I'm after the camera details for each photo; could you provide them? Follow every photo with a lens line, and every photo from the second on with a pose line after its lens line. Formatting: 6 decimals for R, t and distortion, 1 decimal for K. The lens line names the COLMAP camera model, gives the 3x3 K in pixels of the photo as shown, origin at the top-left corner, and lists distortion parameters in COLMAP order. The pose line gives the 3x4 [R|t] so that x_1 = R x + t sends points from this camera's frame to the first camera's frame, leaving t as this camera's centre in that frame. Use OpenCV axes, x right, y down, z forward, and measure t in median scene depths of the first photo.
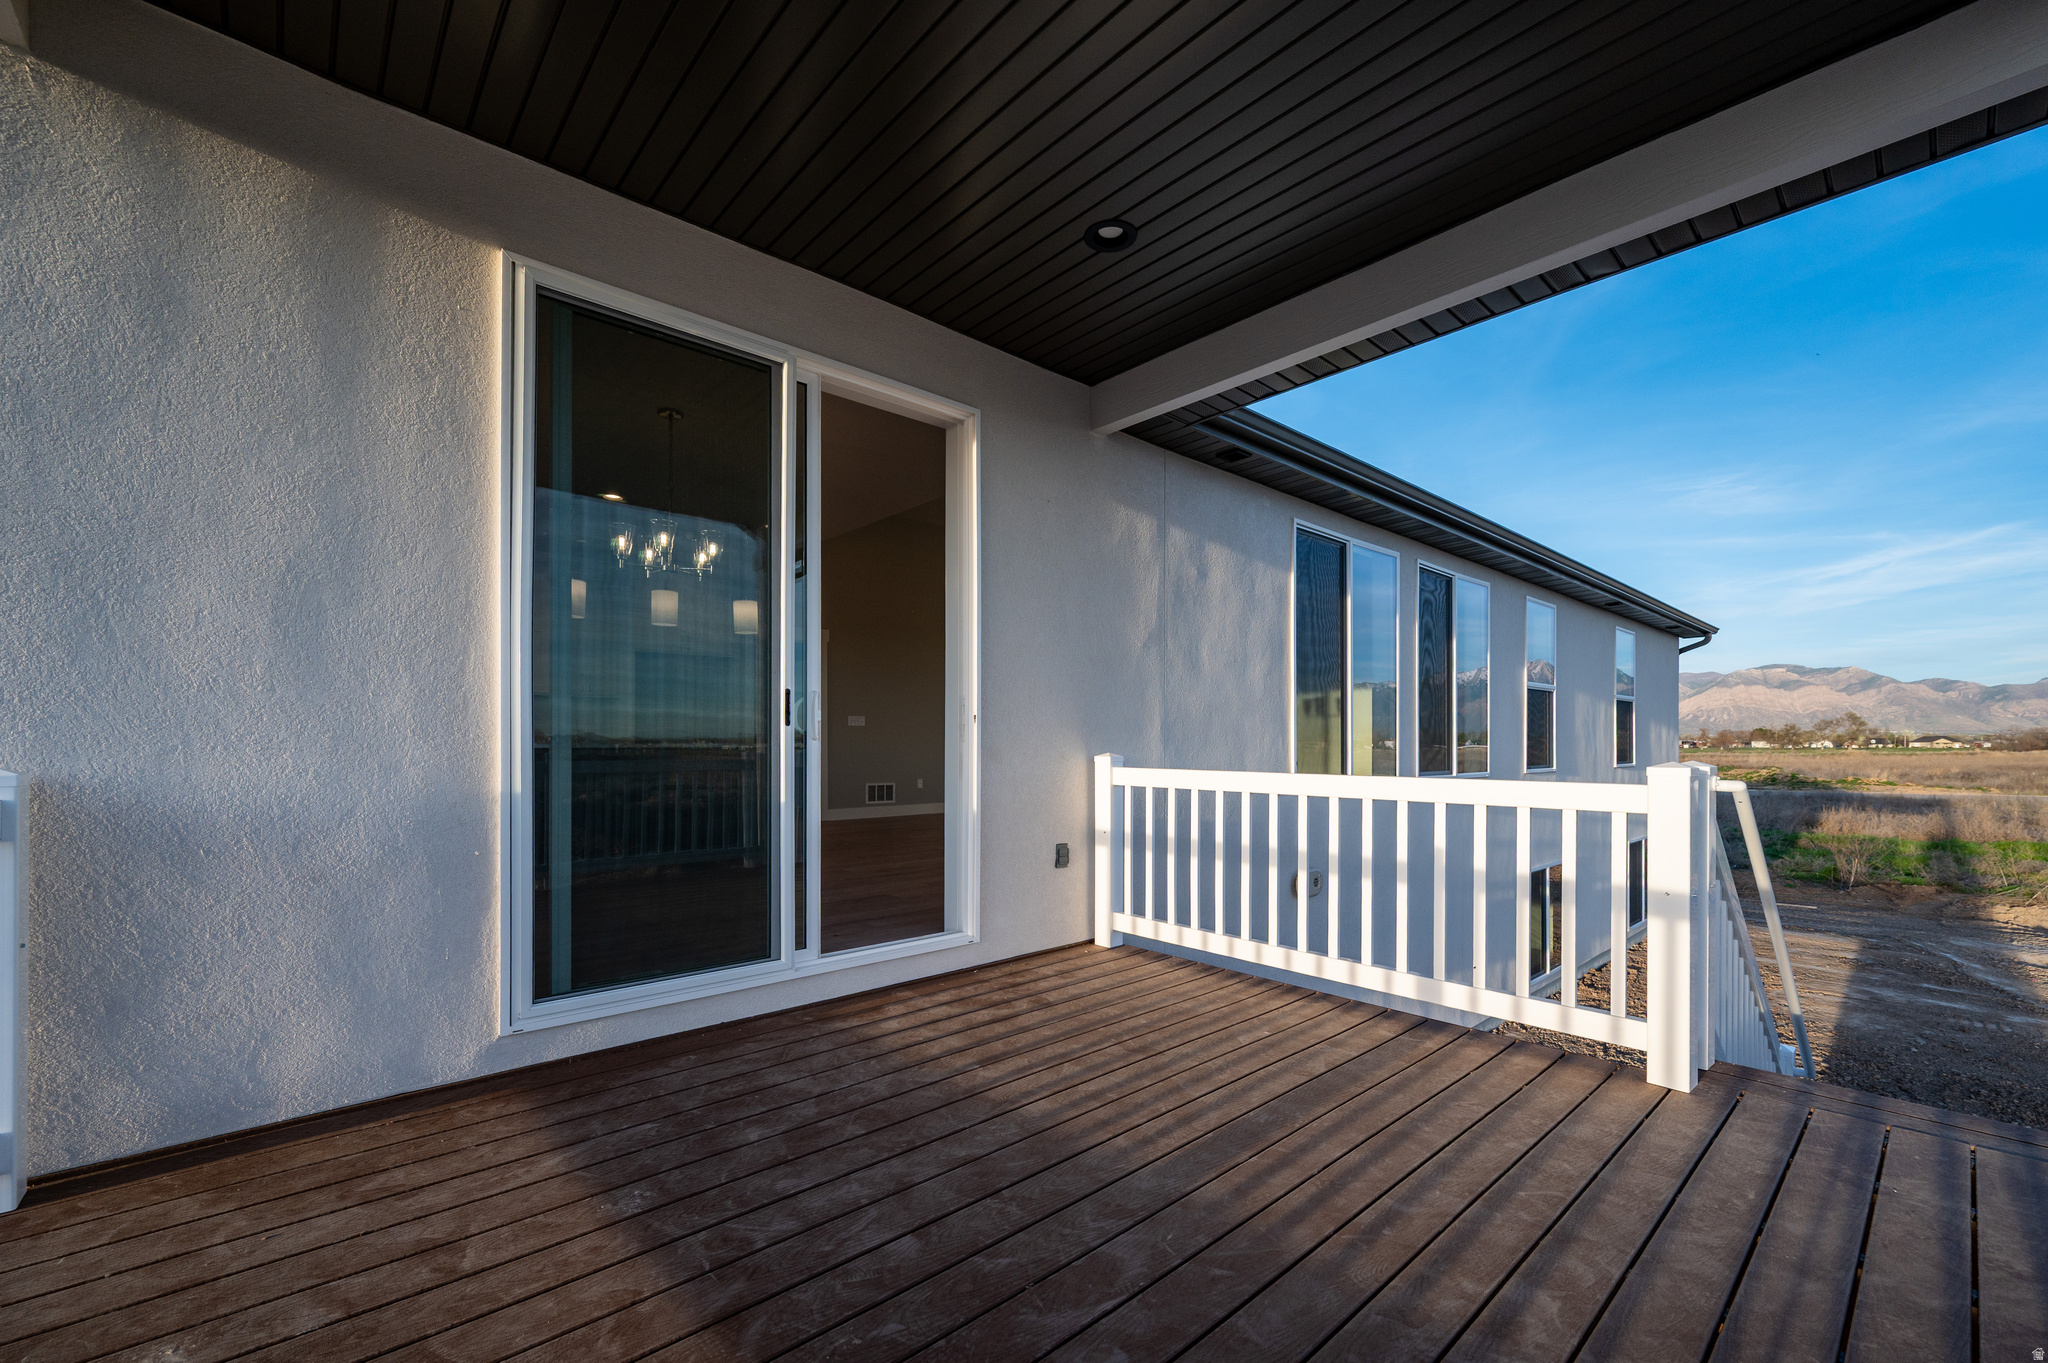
lens RADIAL K [[825.9, 0, 1045.3], [0, 825.9, 737.1], [0, 0, 1]] dist [0.003905, 0.000487]
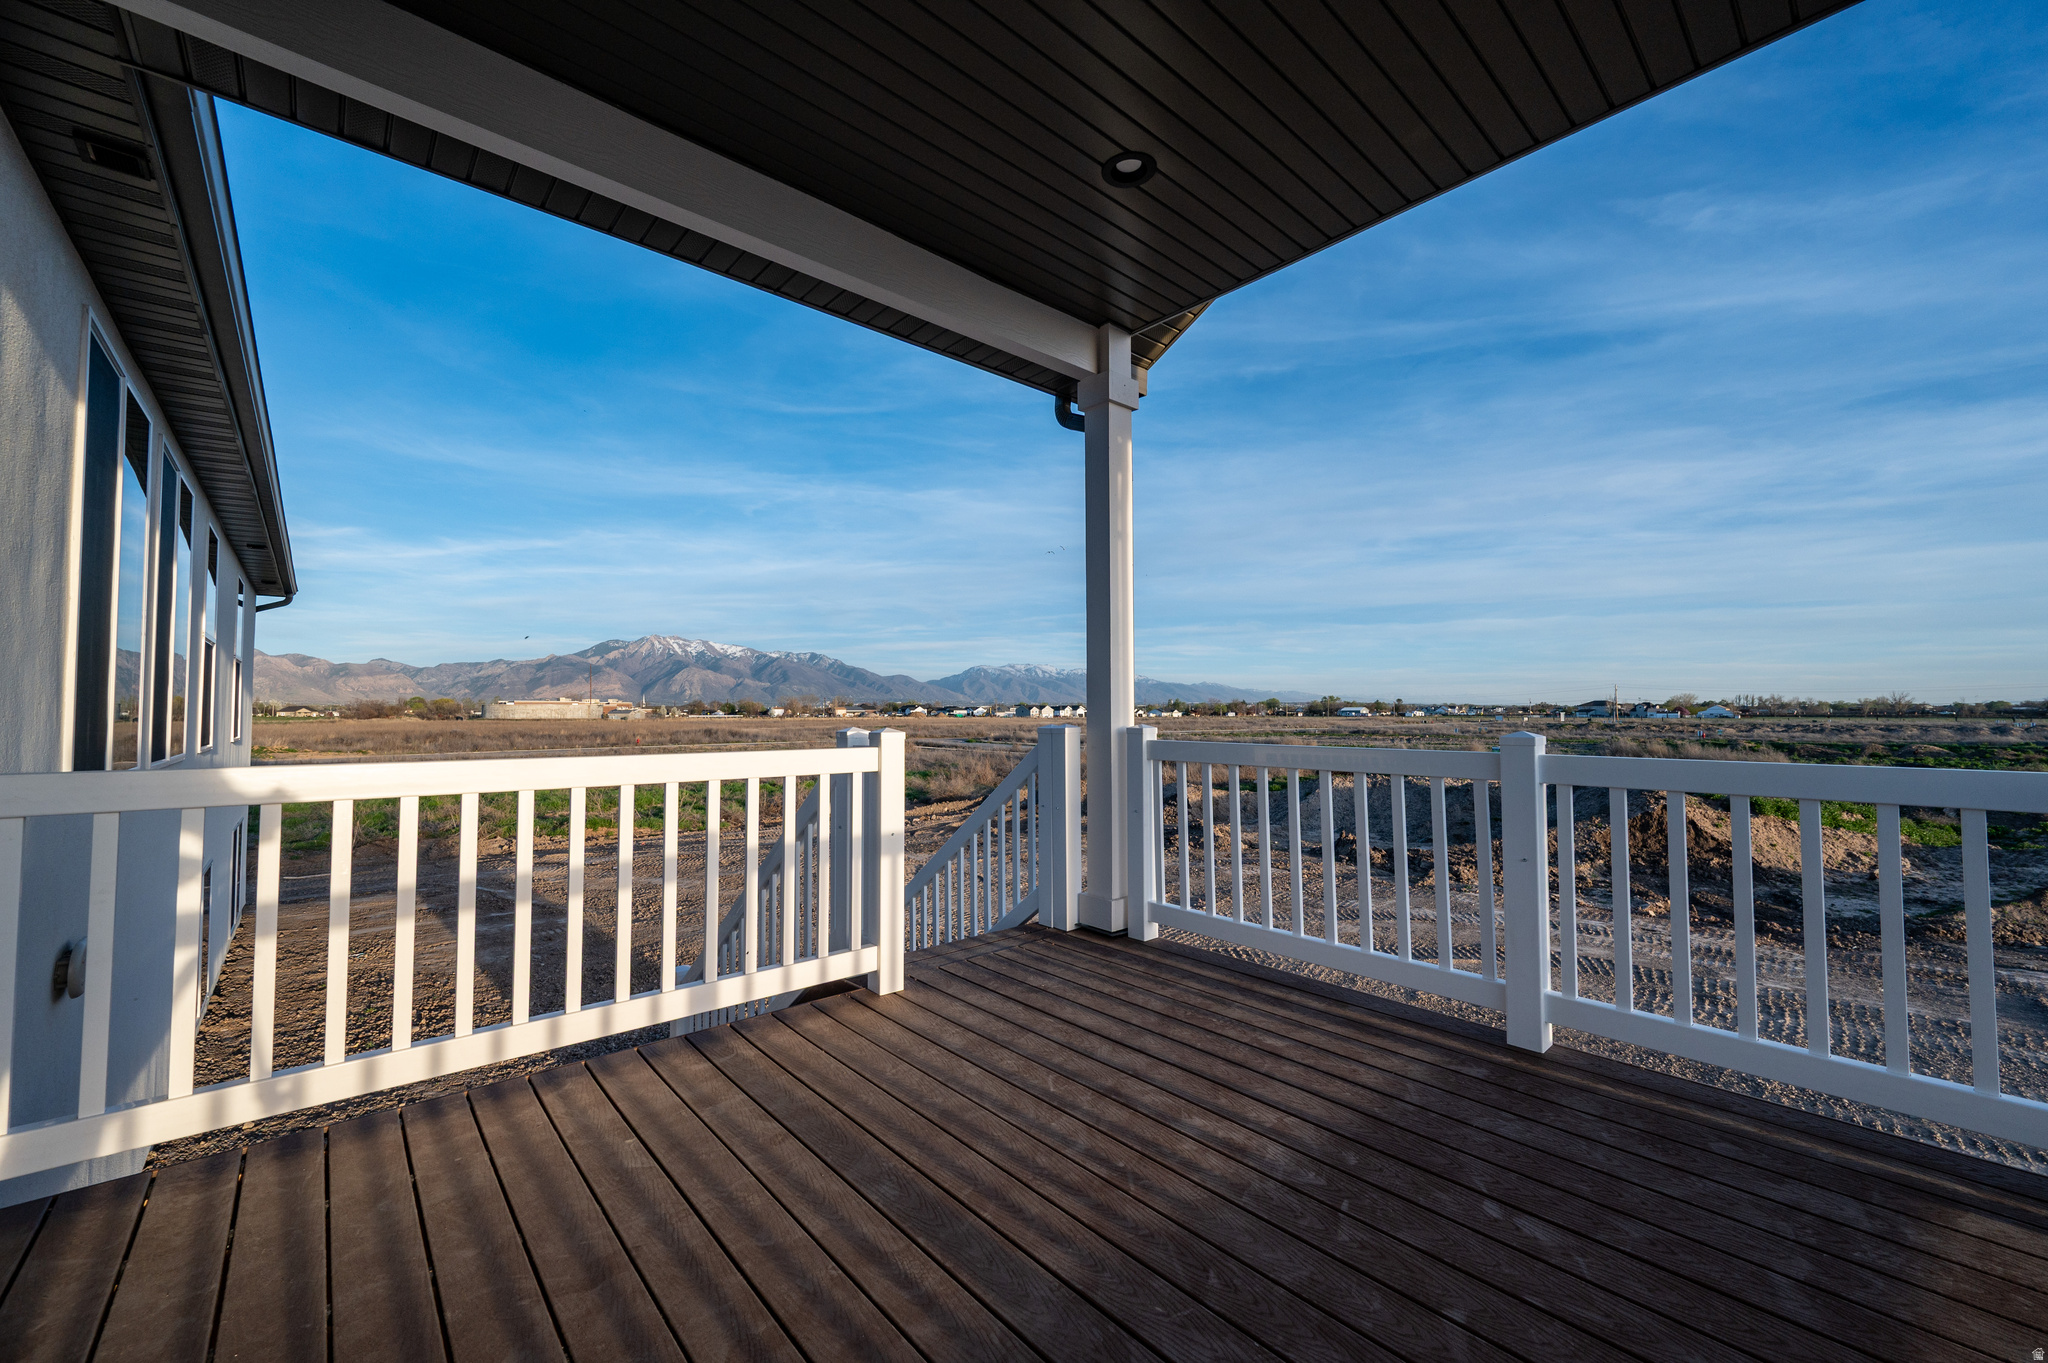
lens RADIAL K [[825.9, 0, 1022.9], [0, 825.9, 680.6], [0, 0, 1]] dist [0.003905, 0.000487]
pose [[0.023843, 0.037076, 0.999028, -0.456856], [-0.005779, 0.999300, -0.036948, 0.002996], [-0.999699, -0.004893, 0.024041, 0.724019]]
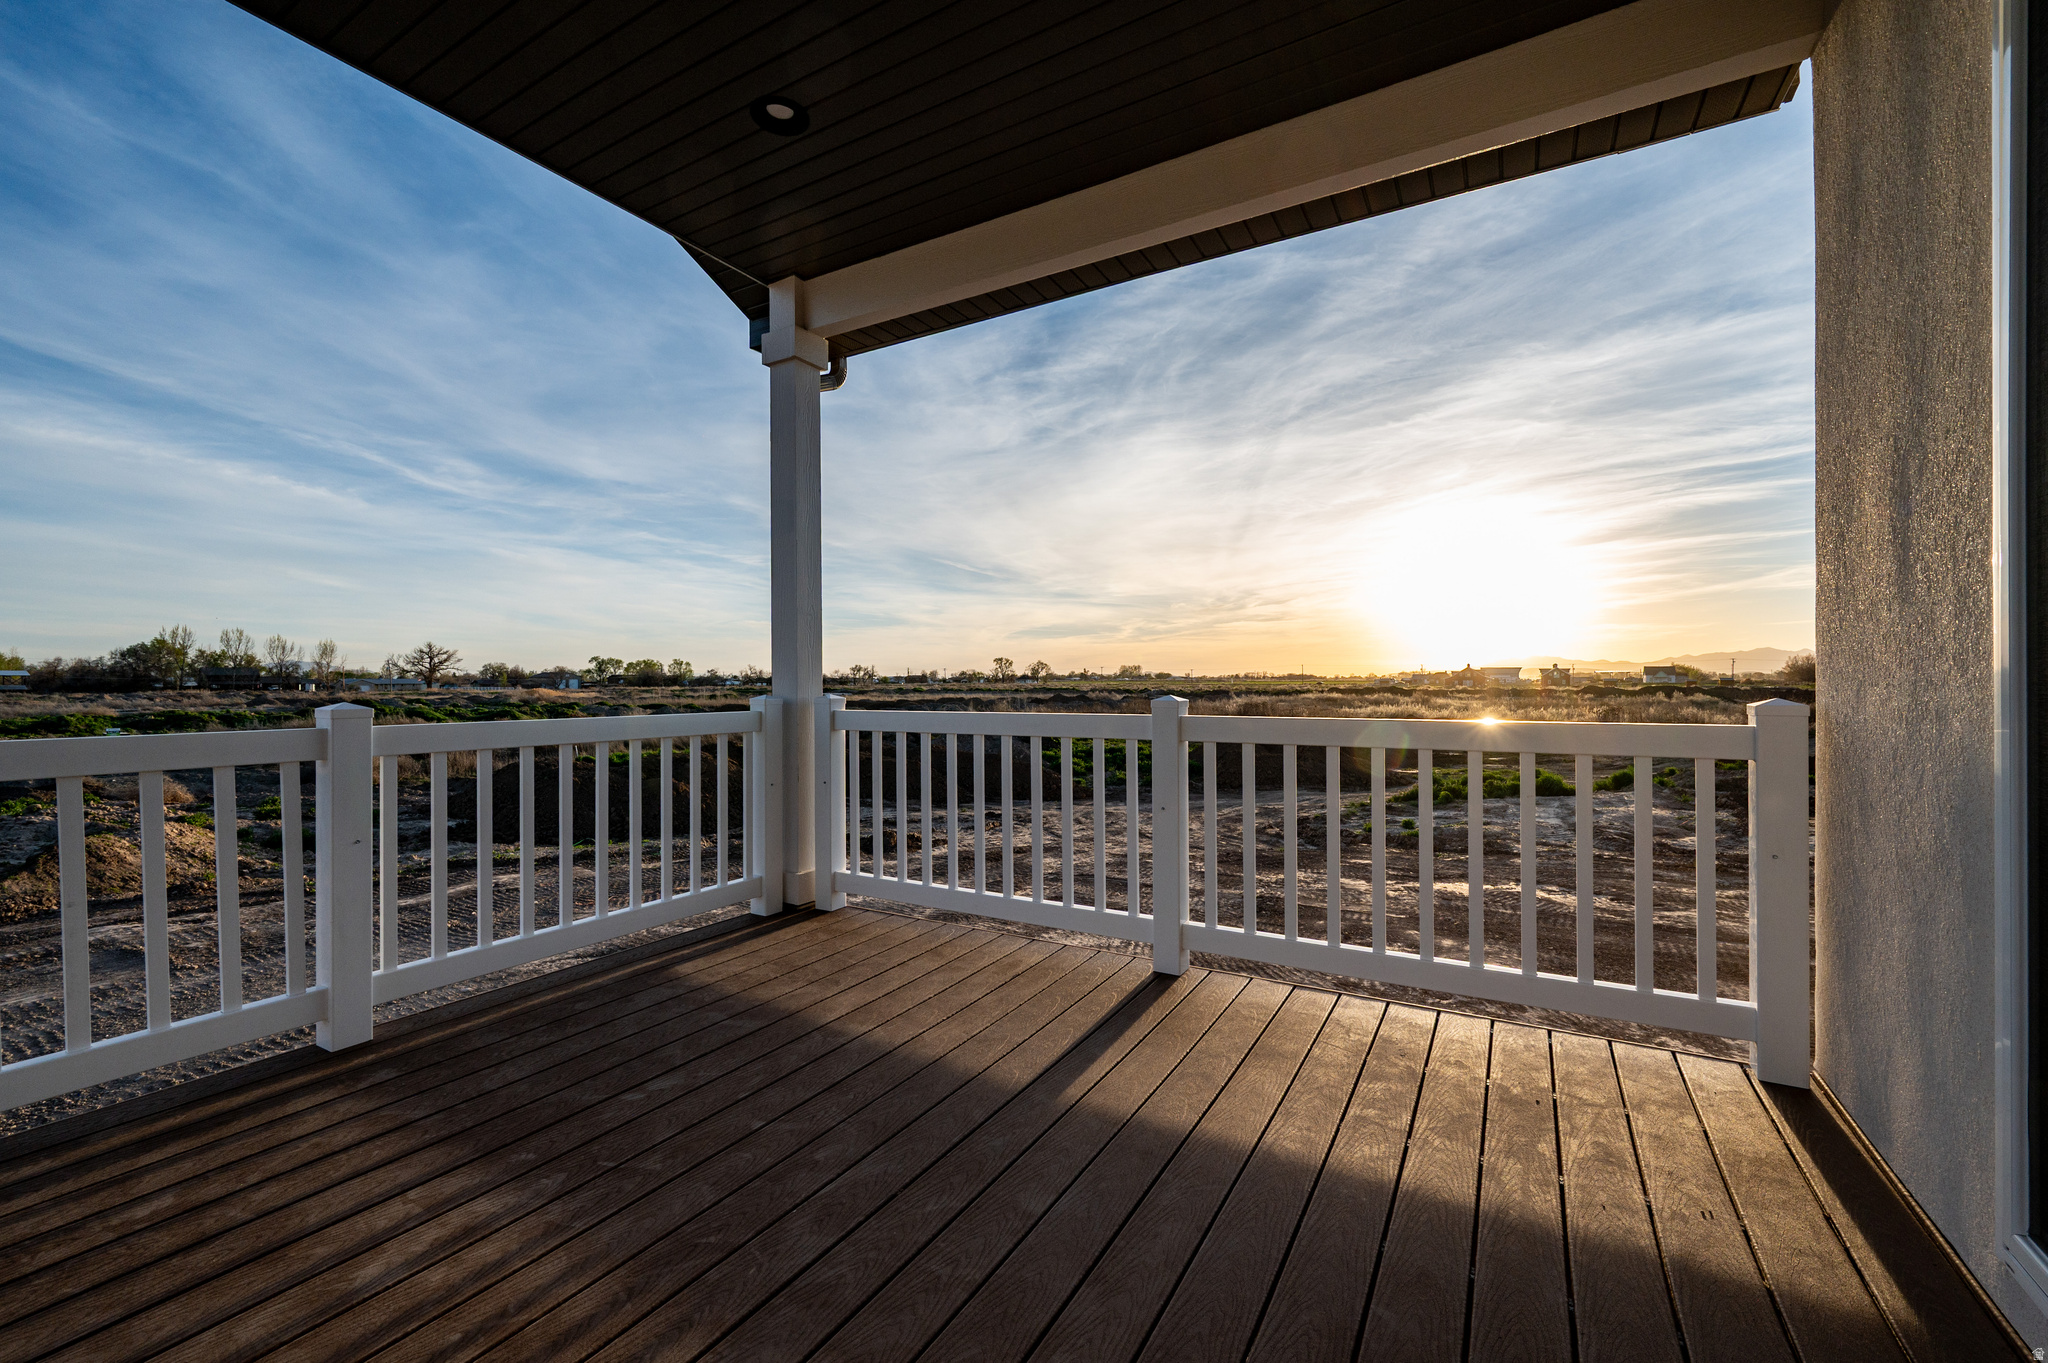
lens RADIAL K [[825.9, 0, 1031.5], [0, 825.9, 683.8], [0, 0, 1]] dist [0.003905, 0.000487]
pose [[-0.958027, 0.006049, -0.286615, 0.082867], [0.006665, 0.999977, -0.001172, 0.006152], [0.286601, -0.003033, -0.958045, 1.228635]]
